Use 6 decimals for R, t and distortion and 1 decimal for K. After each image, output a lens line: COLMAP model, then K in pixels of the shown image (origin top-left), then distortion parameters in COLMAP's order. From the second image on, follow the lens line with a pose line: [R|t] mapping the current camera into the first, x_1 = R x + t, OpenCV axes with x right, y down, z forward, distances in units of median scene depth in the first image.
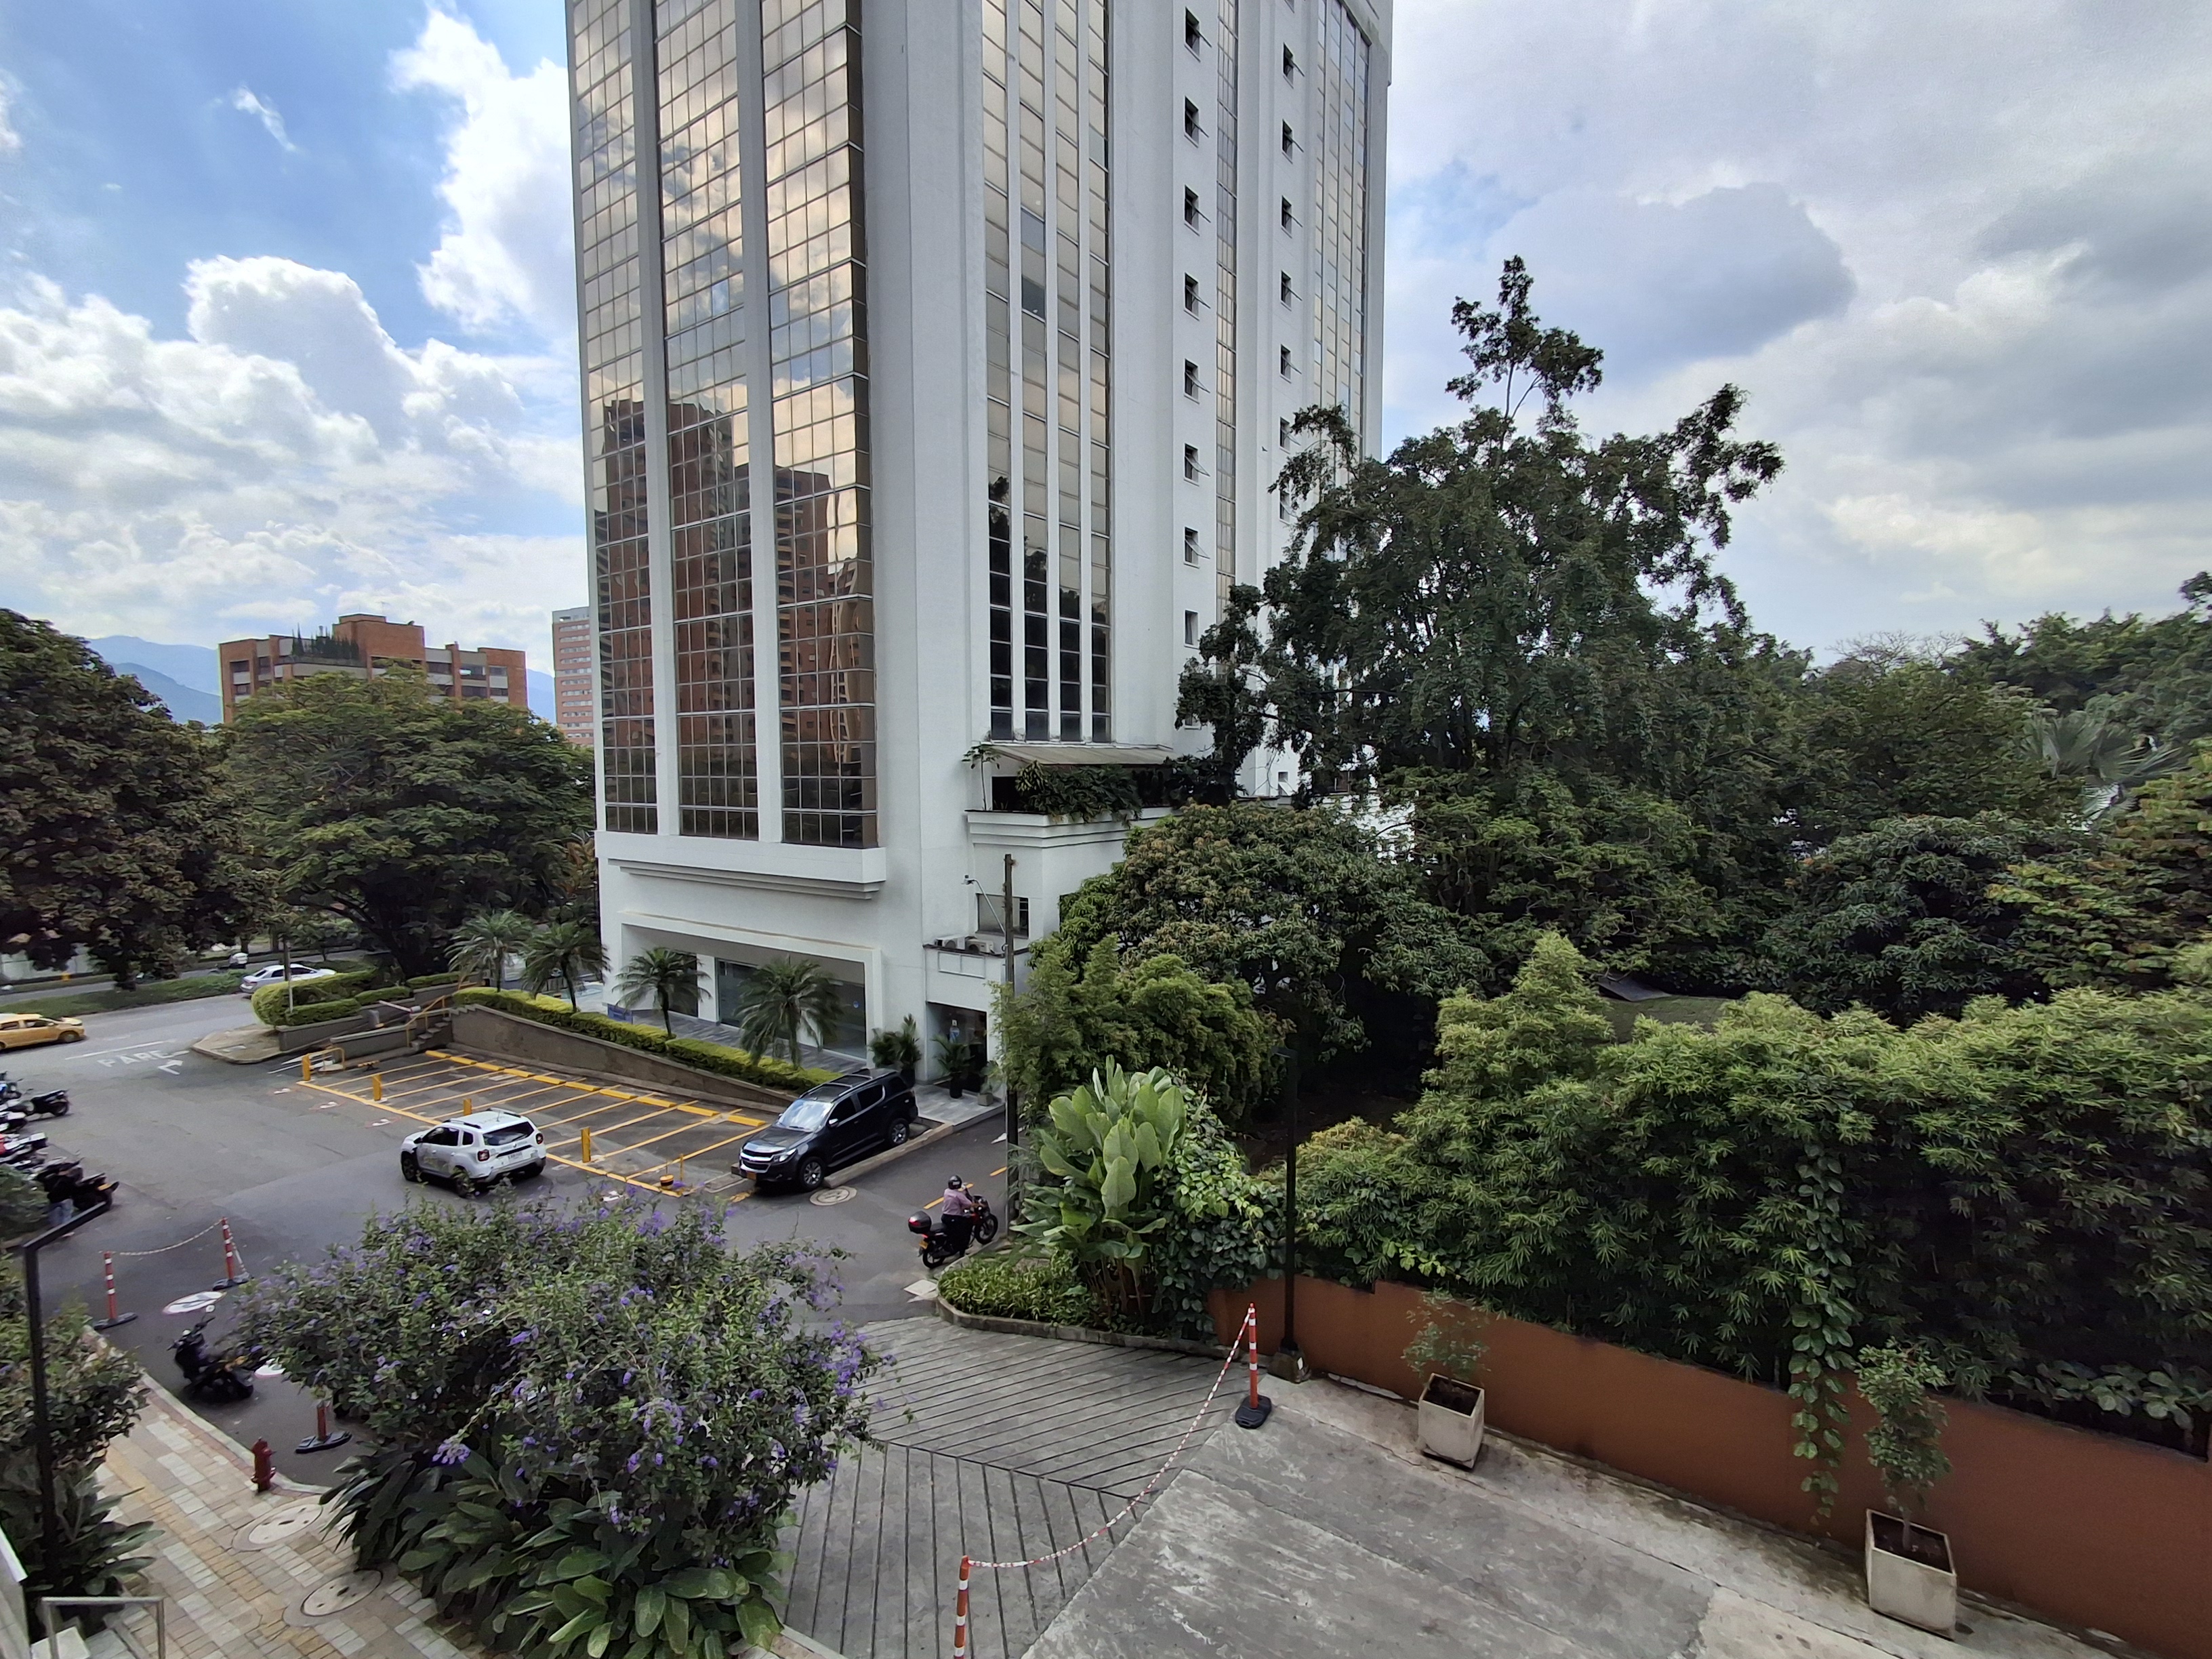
lens RADIAL K [[1016.9, 0, 1104.1], [0, 1016.9, 830.9], [0, 0, 1]] dist [0.001598, 0.003158]
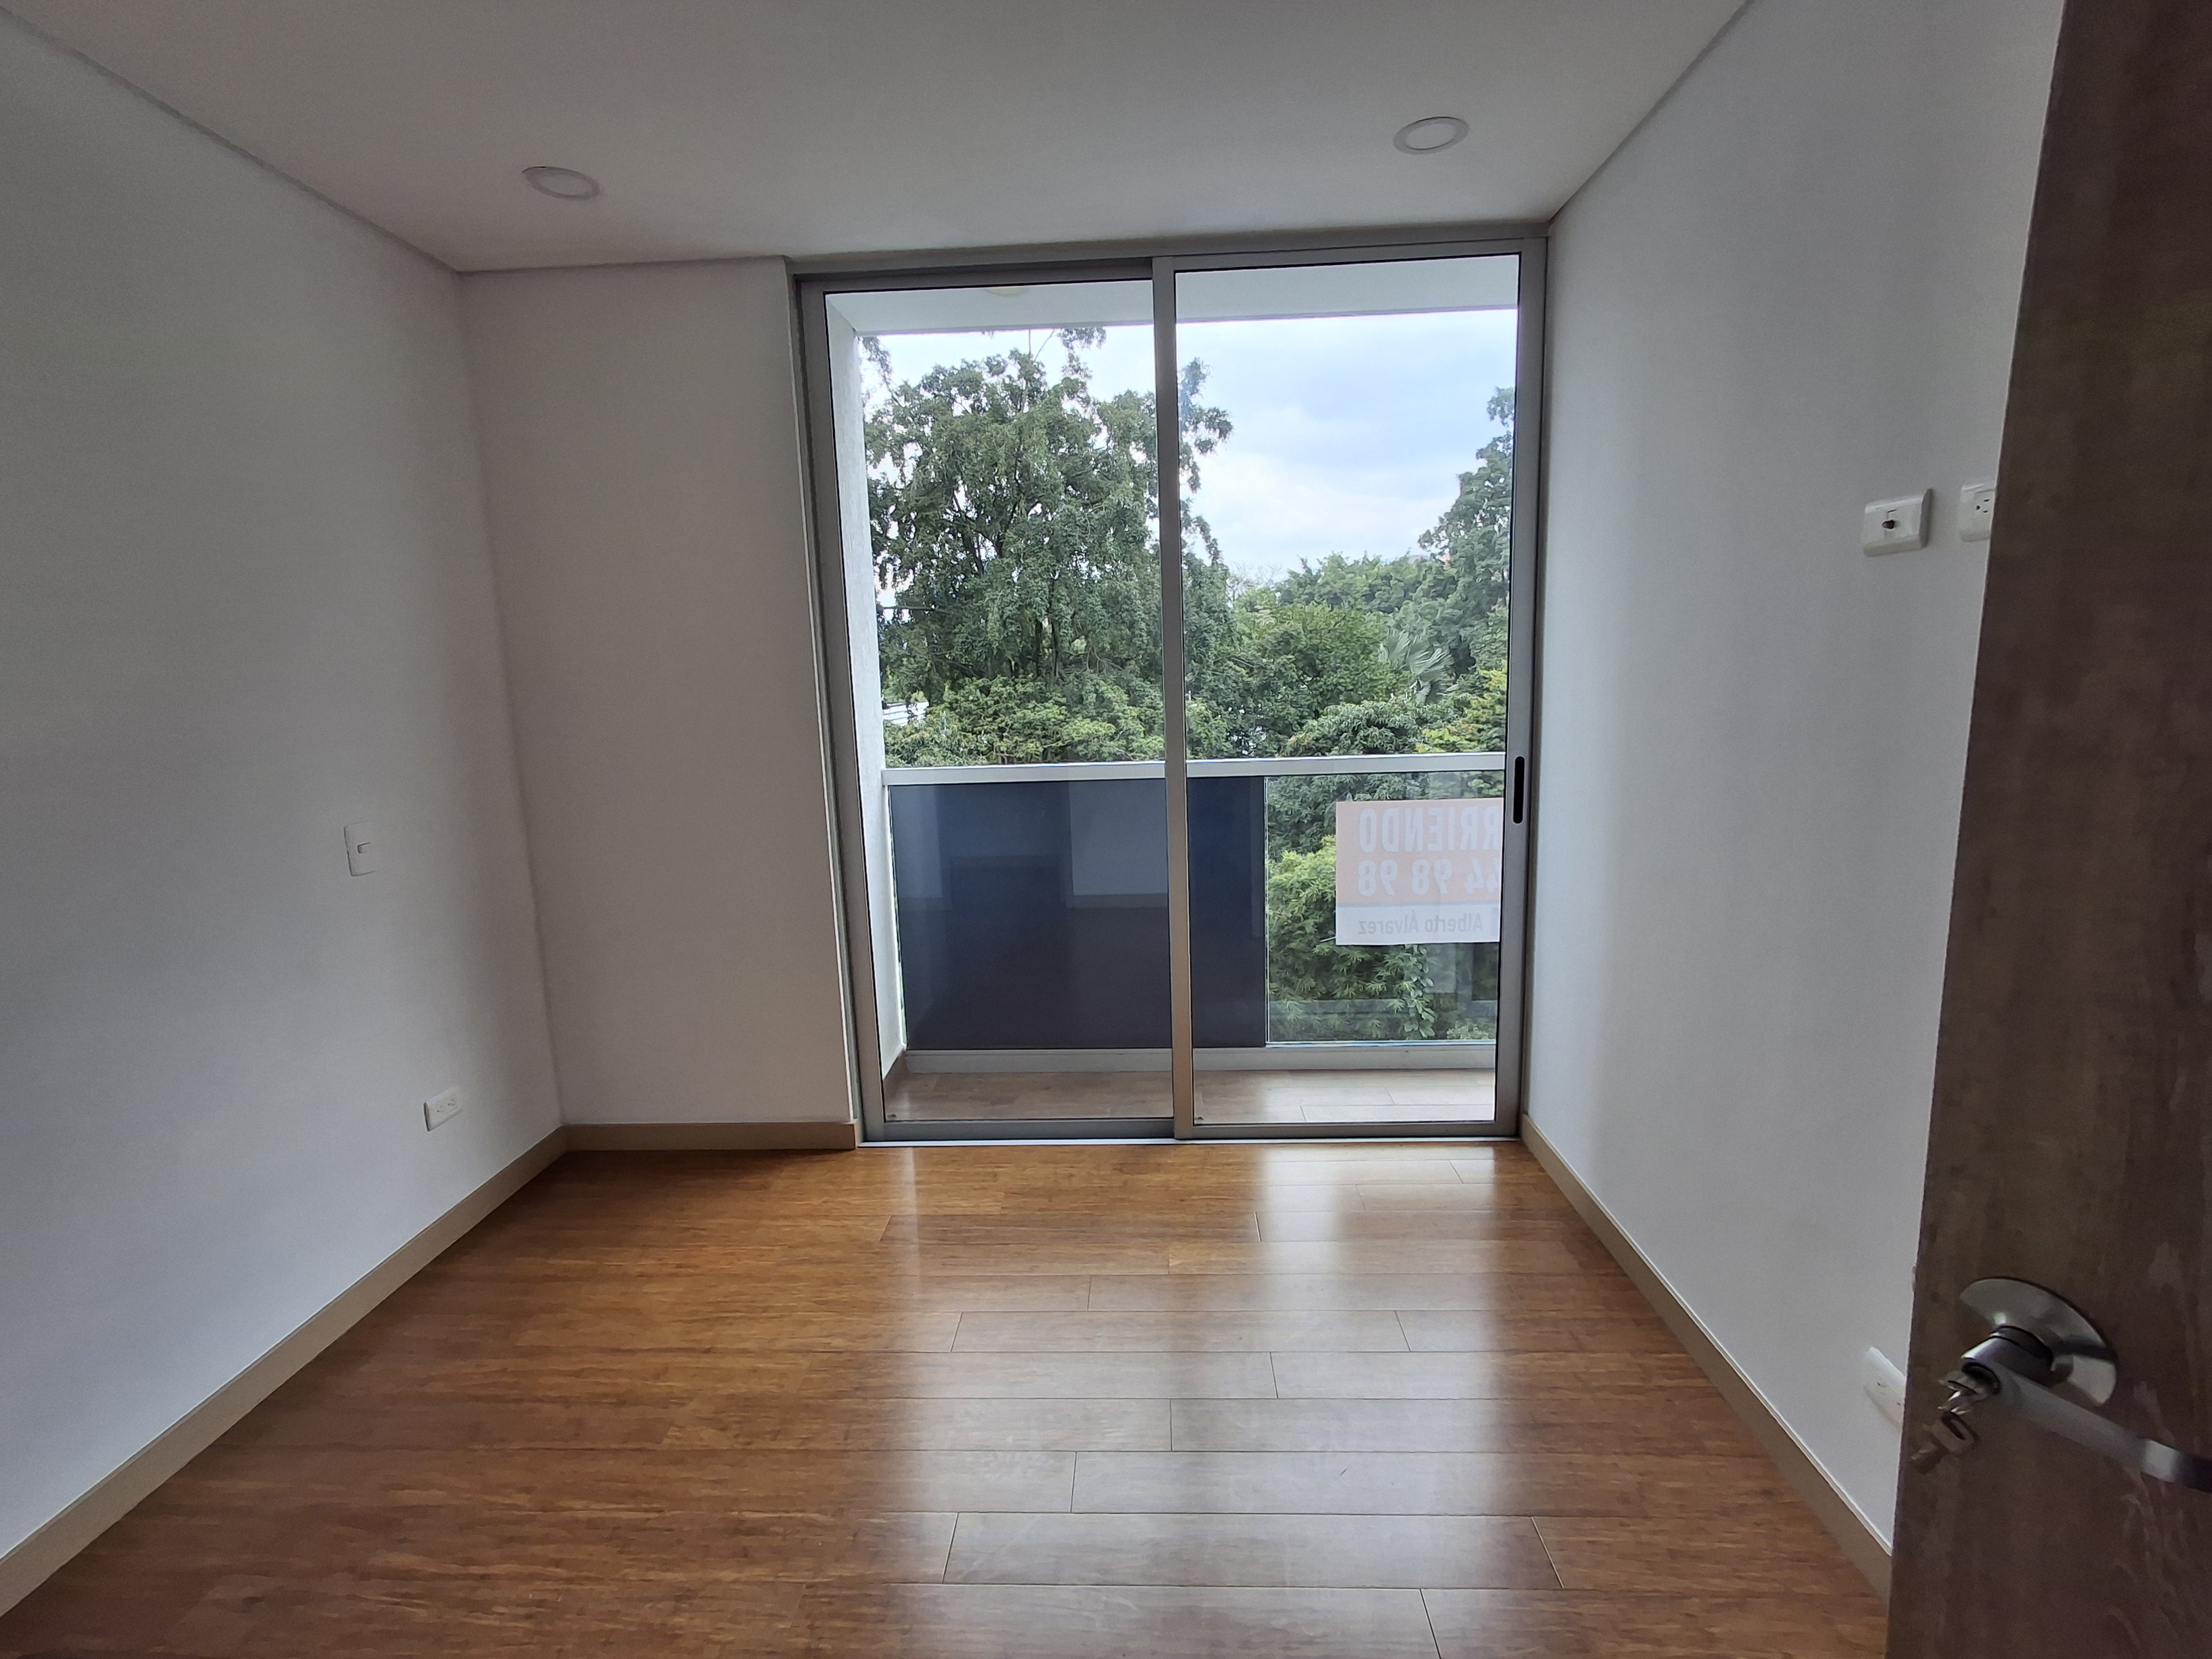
lens RADIAL K [[1016.9, 0, 1089.0], [0, 1016.9, 844.1], [0, 0, 1]] dist [0.001598, 0.003158]
pose [[0.855655, -0.110991, 0.505505, -0.230741], [0.062989, 0.991806, 0.111146, 0.000533], [-0.513699, -0.063262, 0.855635, -0.026613]]
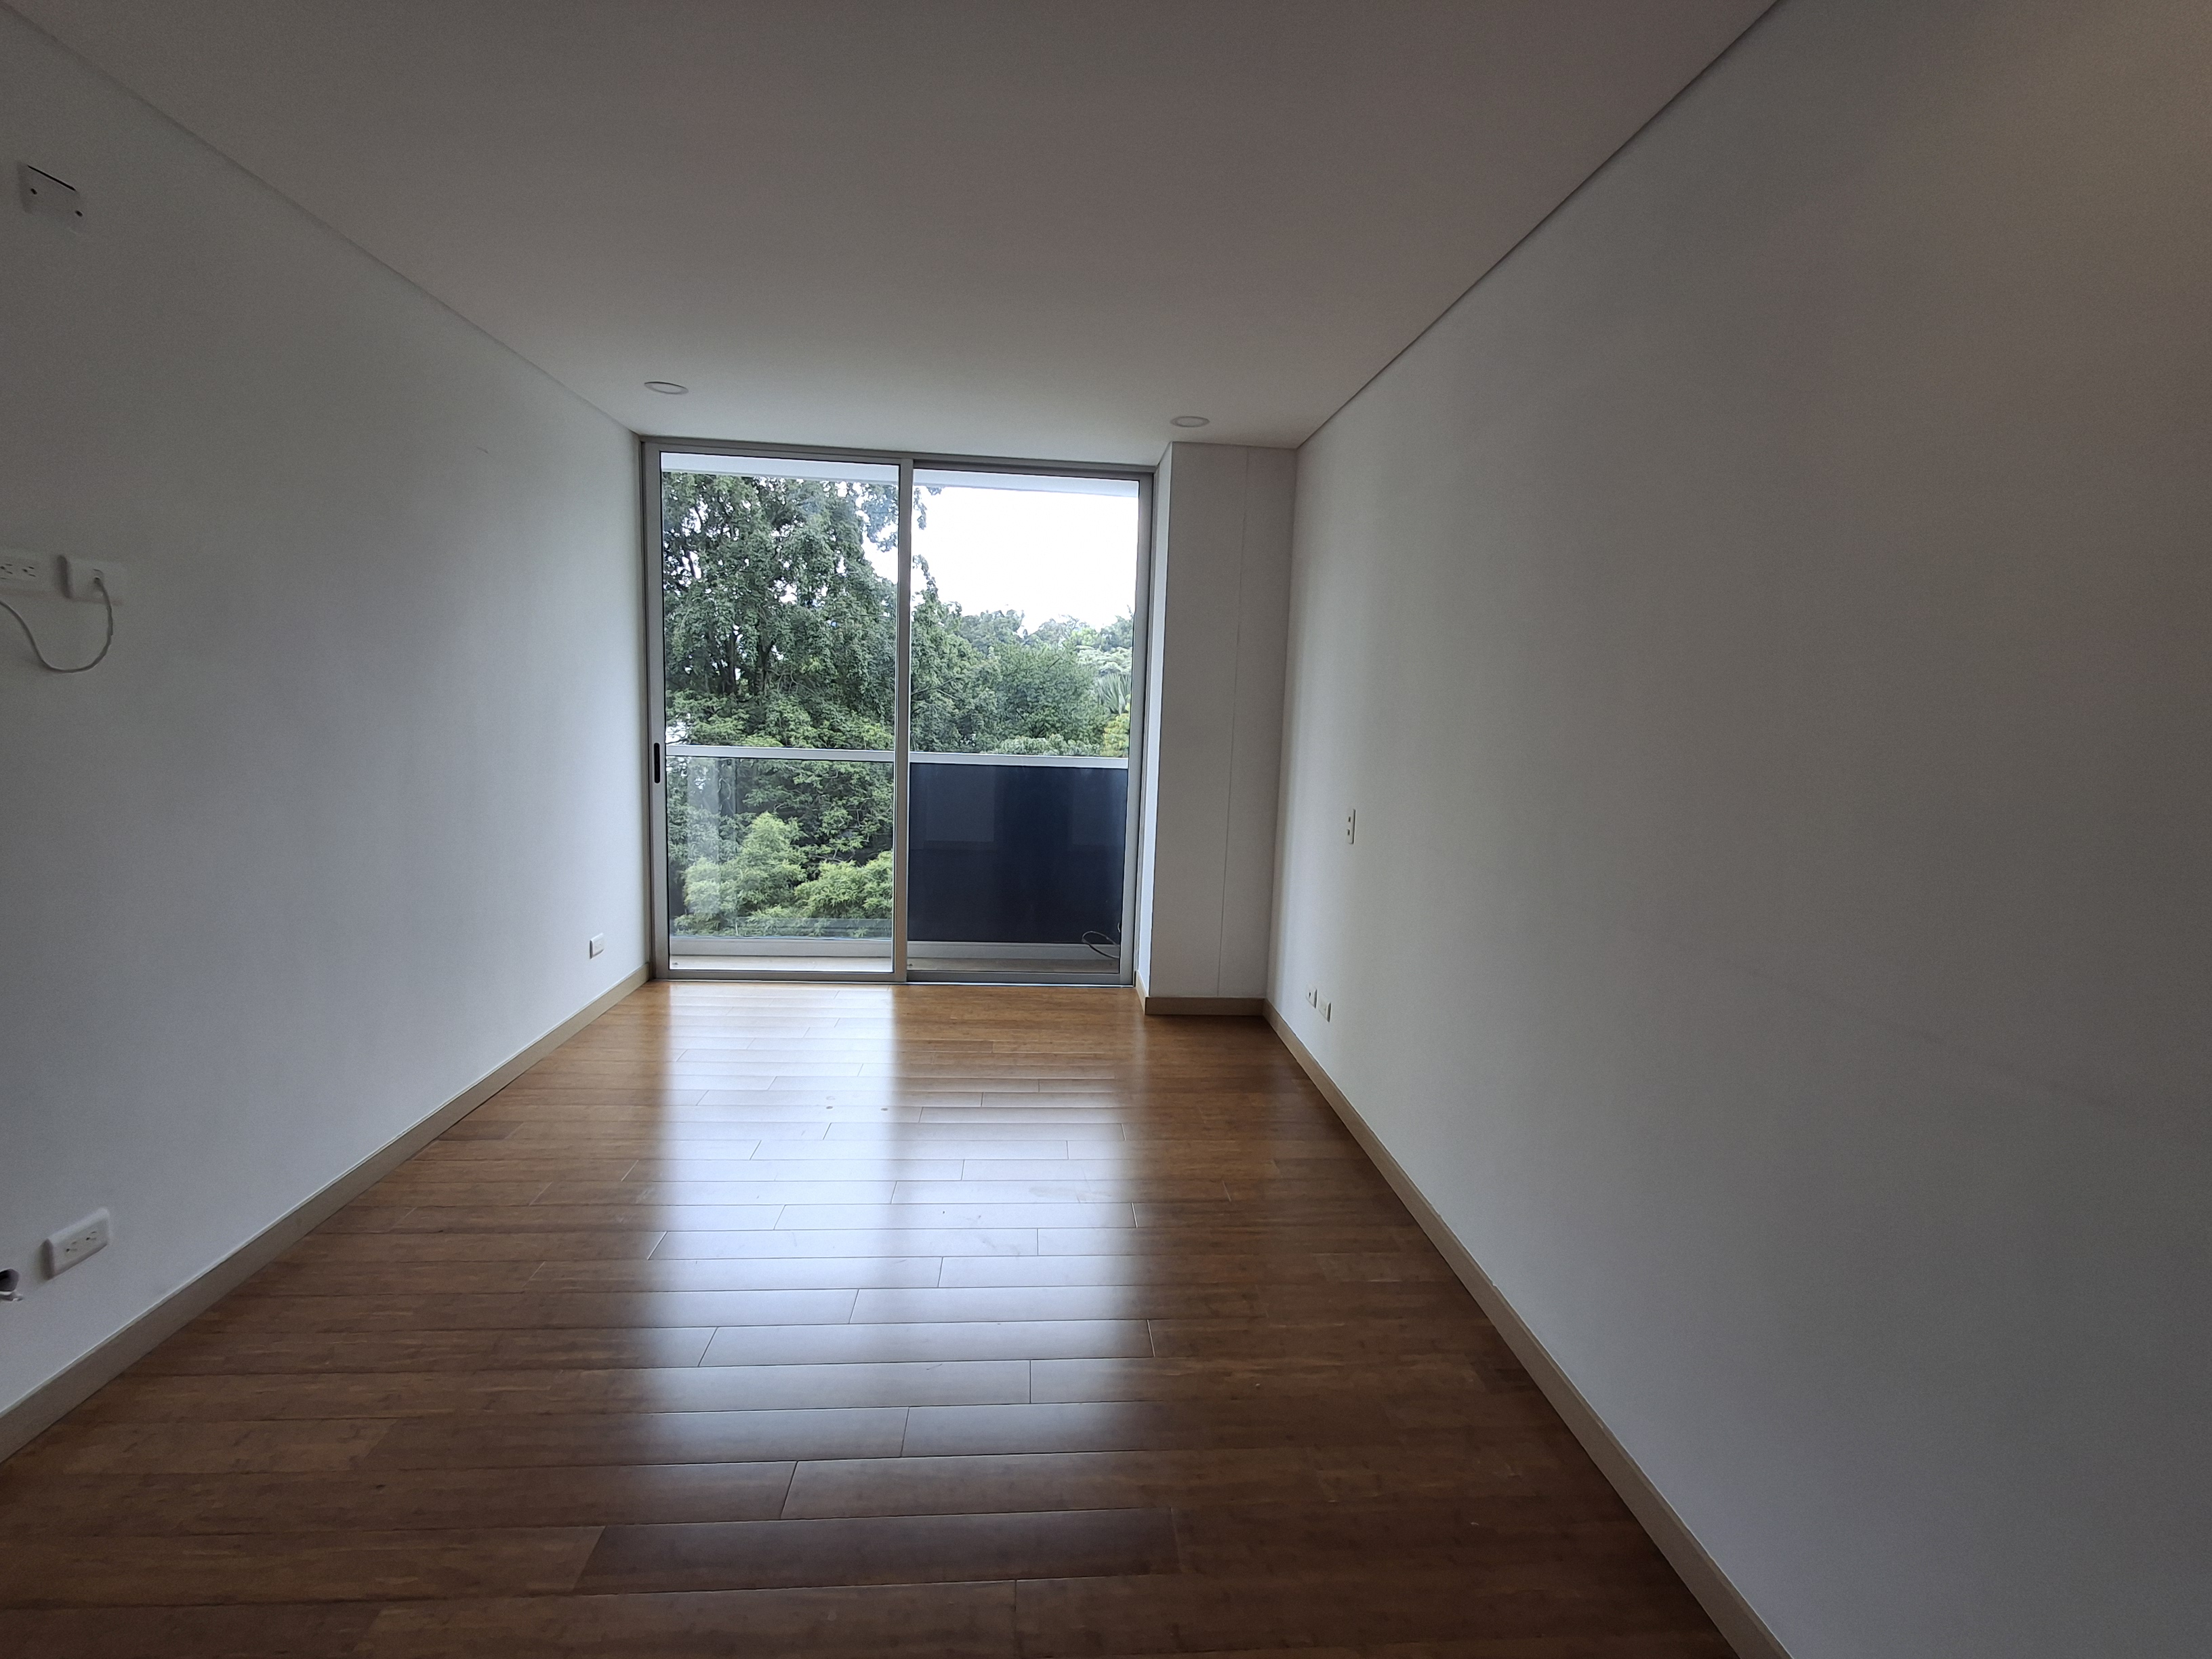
lens RADIAL K [[1016.9, 0, 1141.6], [0, 1016.9, 844.9], [0, 0, 1]] dist [0.001598, 0.003158]
pose [[0.768659, -0.055111, 0.637281, -0.040272], [0.002017, 0.996485, 0.083741, 0.017710], [-0.639656, -0.063083, 0.766068, -0.265753]]
